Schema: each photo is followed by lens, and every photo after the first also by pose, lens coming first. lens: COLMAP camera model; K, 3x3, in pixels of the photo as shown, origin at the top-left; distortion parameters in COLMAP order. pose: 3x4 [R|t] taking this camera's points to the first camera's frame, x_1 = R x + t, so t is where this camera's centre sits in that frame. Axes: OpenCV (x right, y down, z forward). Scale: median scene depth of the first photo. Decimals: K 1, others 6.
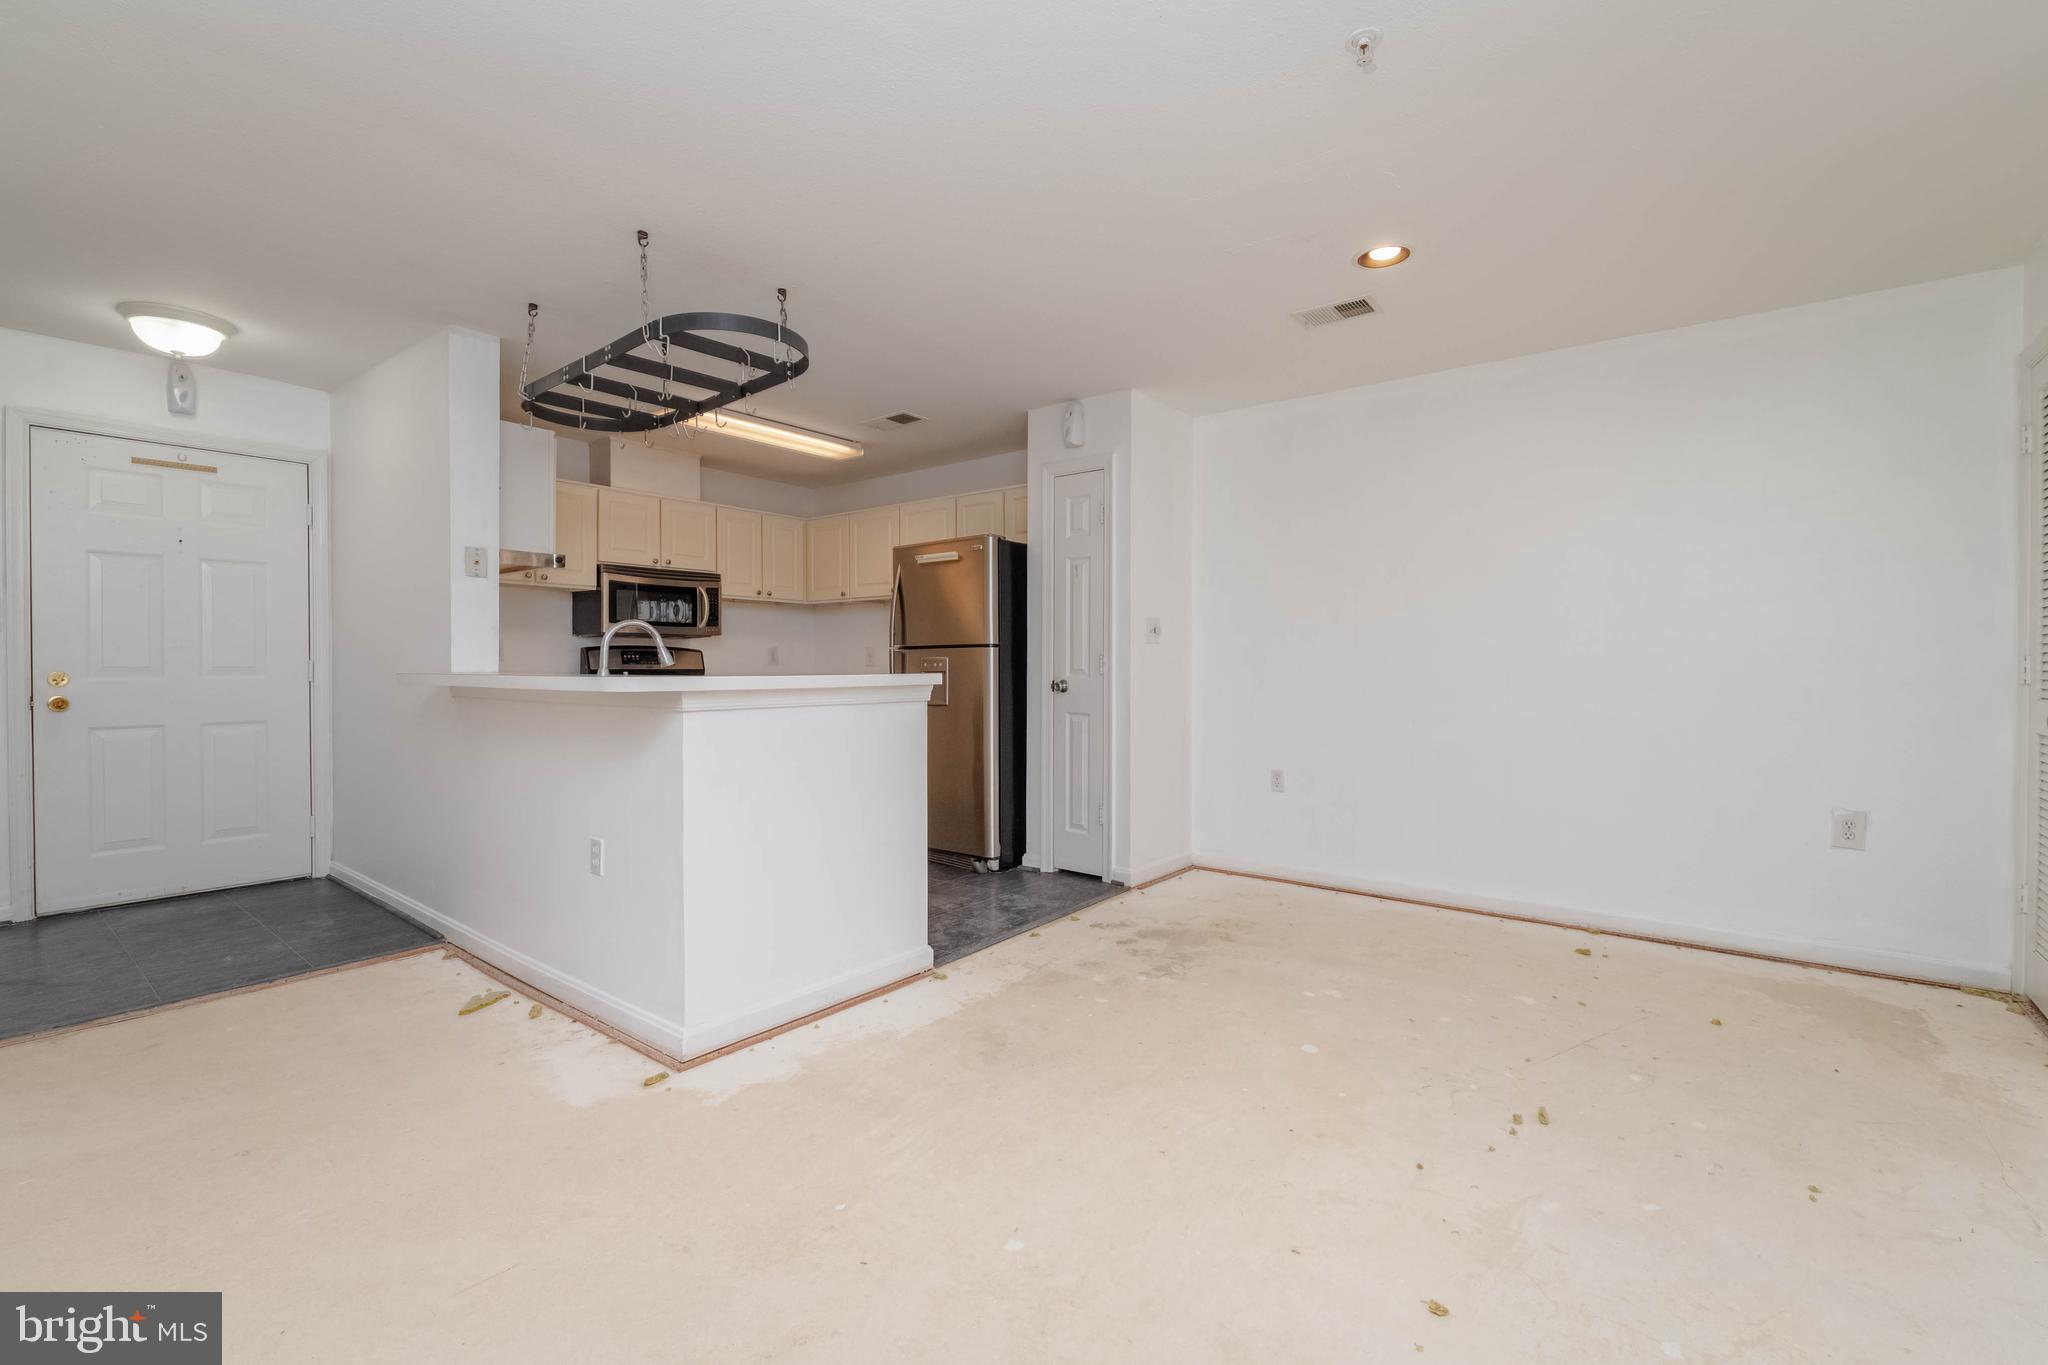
lens RADIAL K [[886.8, 0, 1029.0], [0, 886.8, 671.1], [0, 0, 1]] dist [-0.009517, -0.005055]
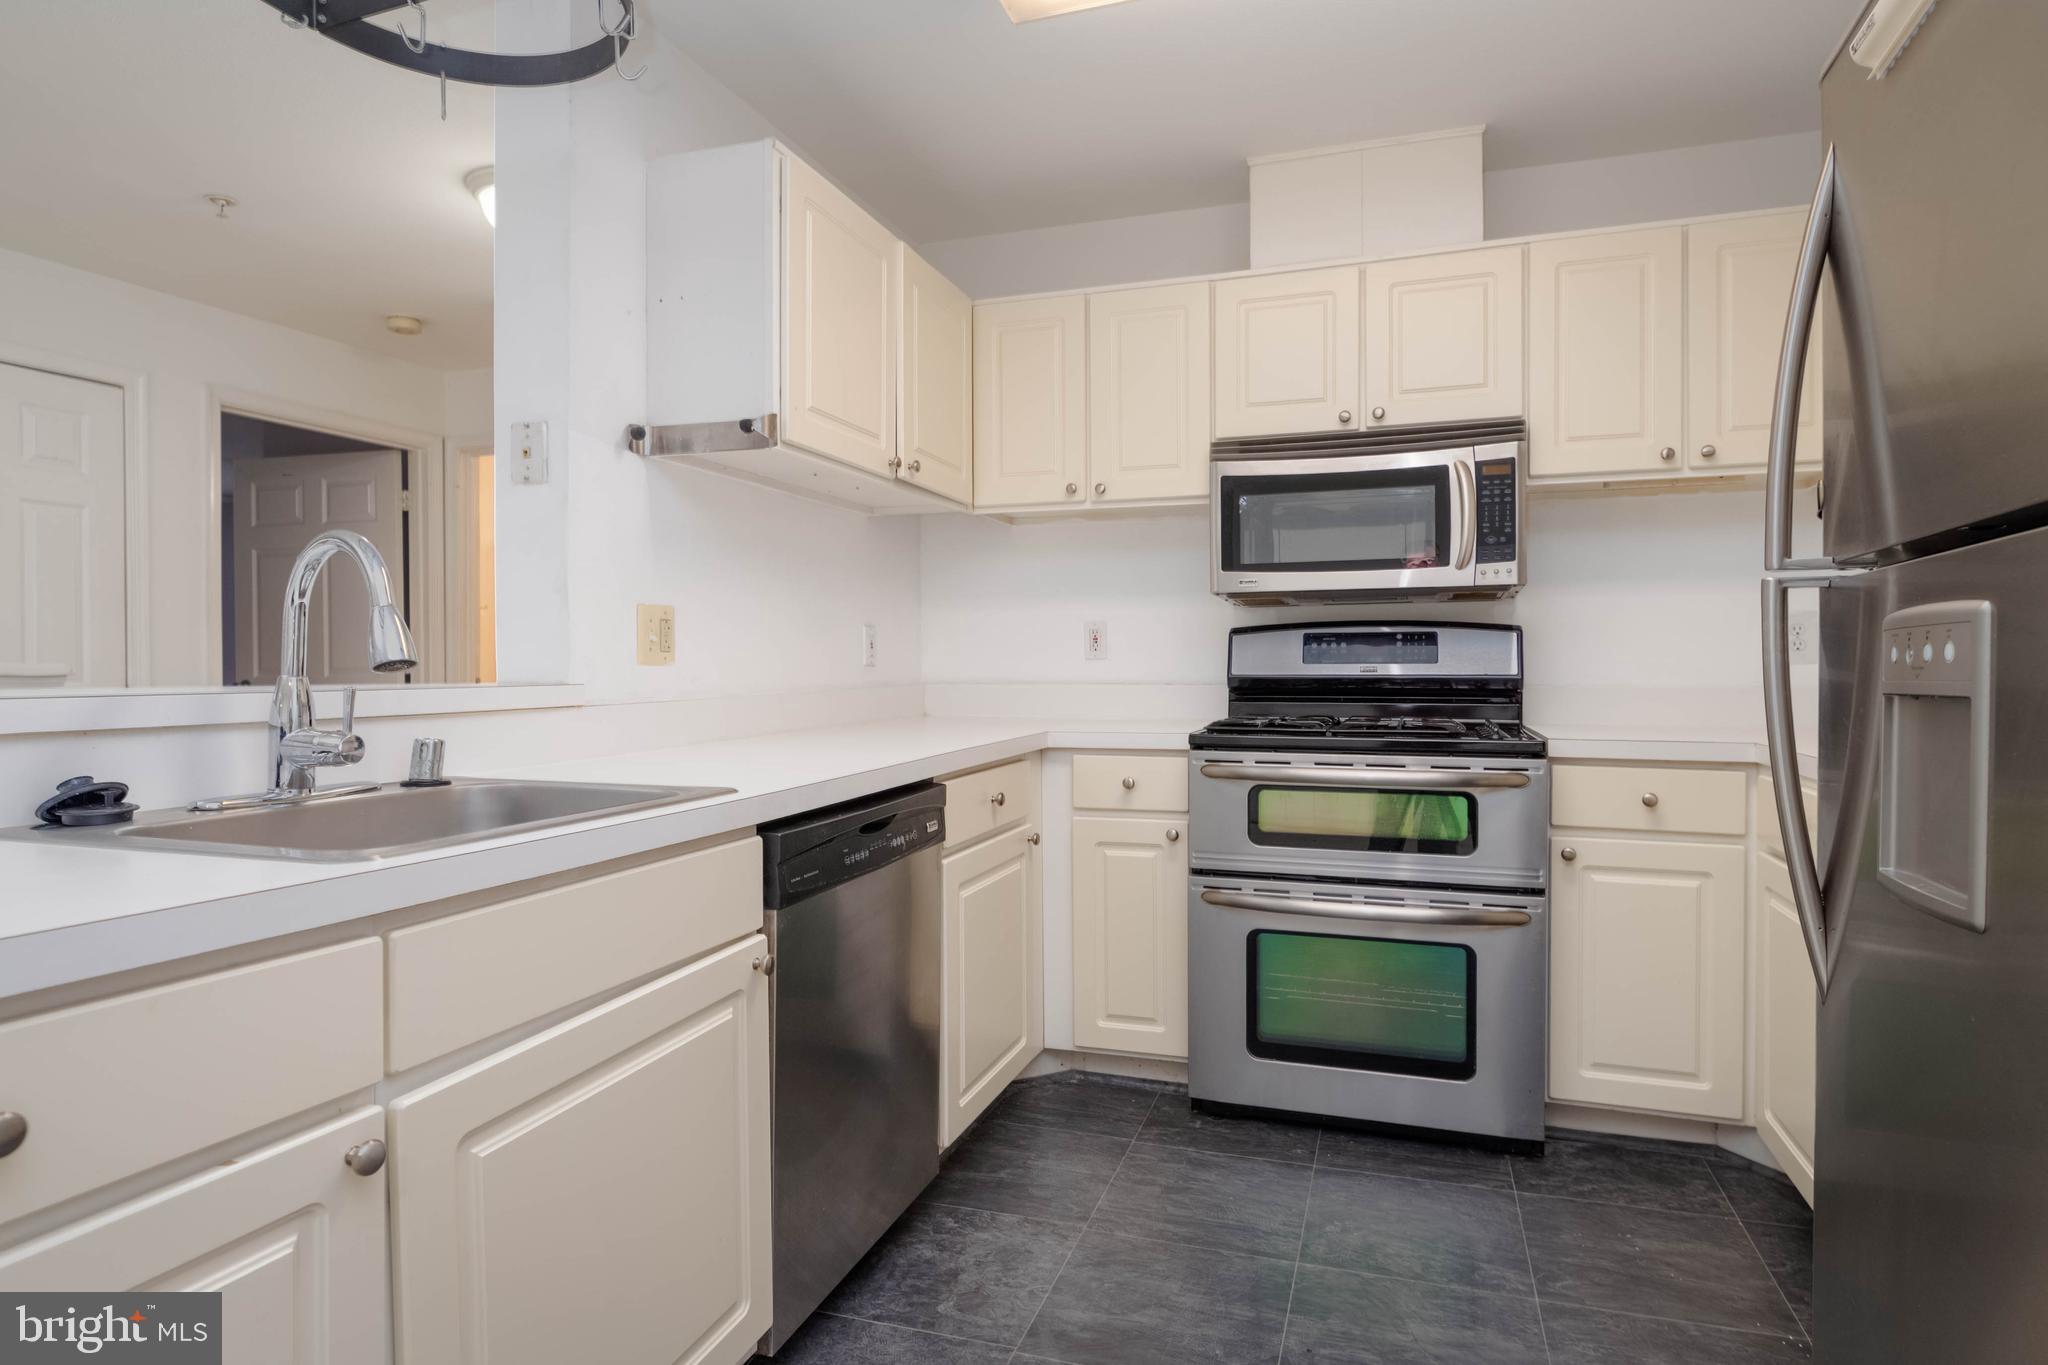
lens RADIAL K [[1106.4, 0, 1026.5], [0, 1106.4, 678.1], [0, 0, 1]] dist [0.001653, -0.009771]
pose [[0.325204, 0.005536, -0.945628, 0.031771], [-0.003569, 0.999983, 0.004626, -0.004410], [0.945637, 0.001870, 0.325218, 1.036299]]
